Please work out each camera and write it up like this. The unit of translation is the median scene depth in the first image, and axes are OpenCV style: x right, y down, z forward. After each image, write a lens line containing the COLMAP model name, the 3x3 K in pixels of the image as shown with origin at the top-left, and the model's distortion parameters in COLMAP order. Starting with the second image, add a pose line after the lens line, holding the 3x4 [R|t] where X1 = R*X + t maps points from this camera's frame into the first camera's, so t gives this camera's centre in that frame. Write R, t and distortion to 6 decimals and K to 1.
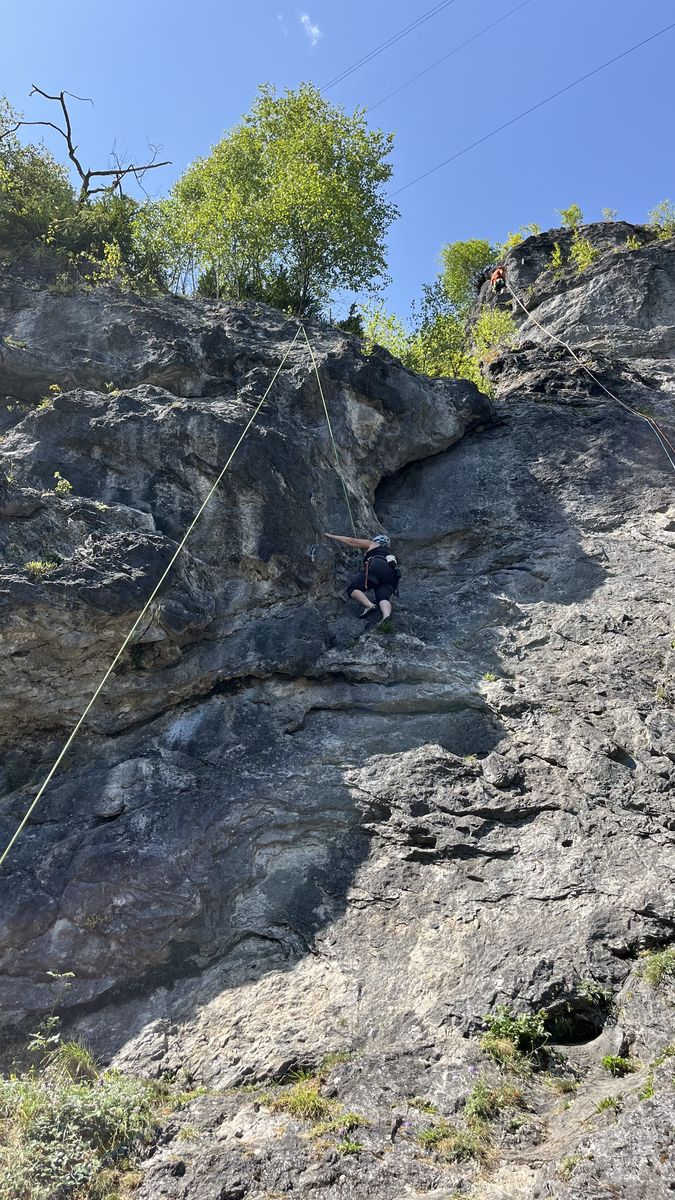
lens RADIAL K [[901.7, 0, 329.6], [0, 901.7, 600.3], [0, 0, 1]] dist [0.072207, -0.098805]
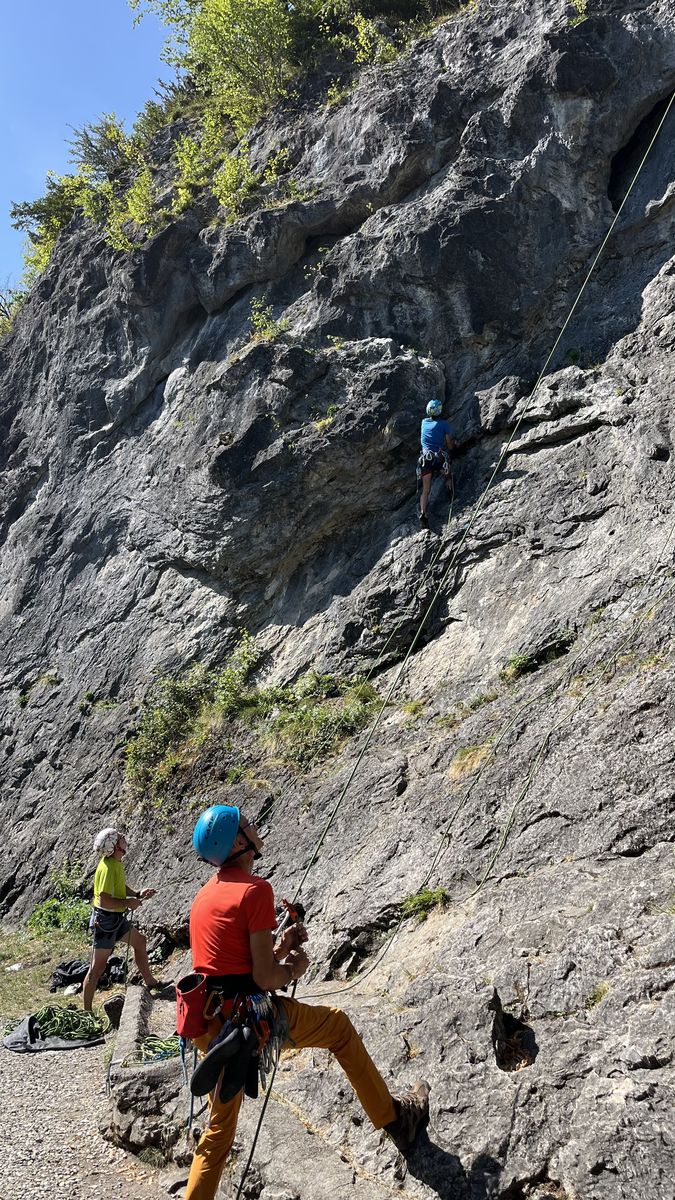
lens RADIAL K [[901.7, 0, 343.6], [0, 901.7, 608.8], [0, 0, 1]] dist [0.072207, -0.098805]
pose [[0.739724, -0.158250, -0.654038, 0.688376], [0.430098, 0.858694, 0.278678, -0.180610], [0.517518, -0.487445, 0.703259, -0.270999]]
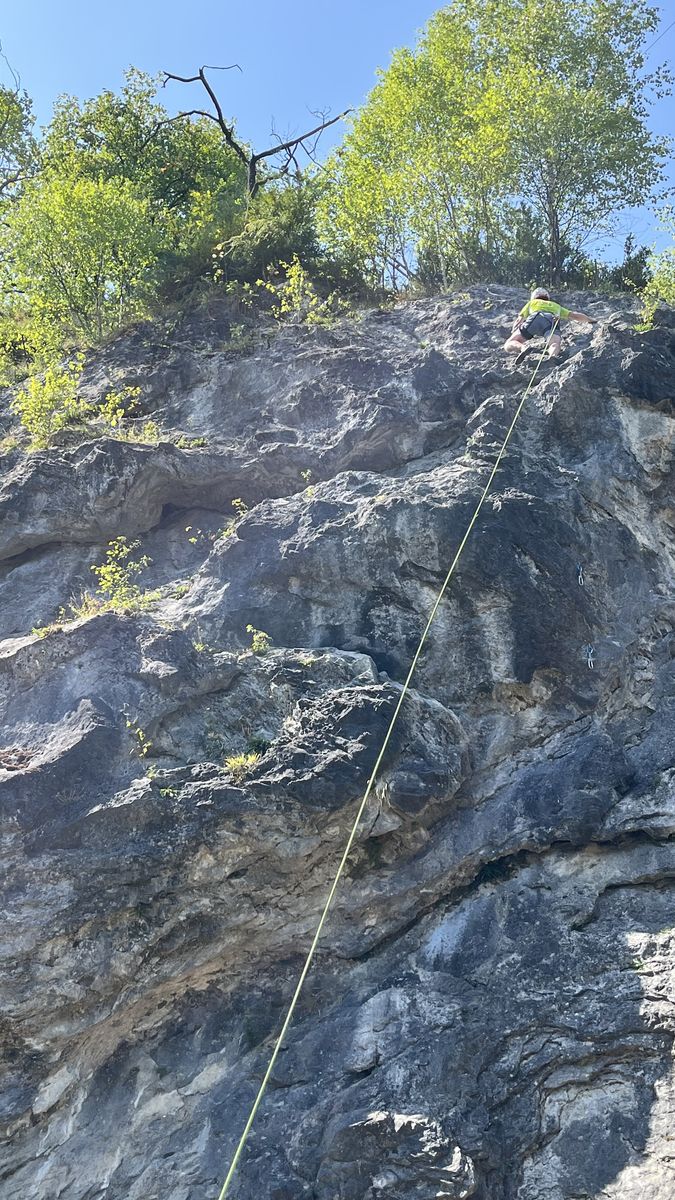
lens RADIAL K [[1376.4, 0, 317.2], [0, 1376.4, 573.6], [0, 0, 1]] dist [0.048728, 0.000000]
pose [[0.929802, -0.204904, -0.305750, 0.160513], [0.193025, 0.978769, -0.068942, -0.102194], [0.313385, 0.005085, 0.949612, -0.171042]]
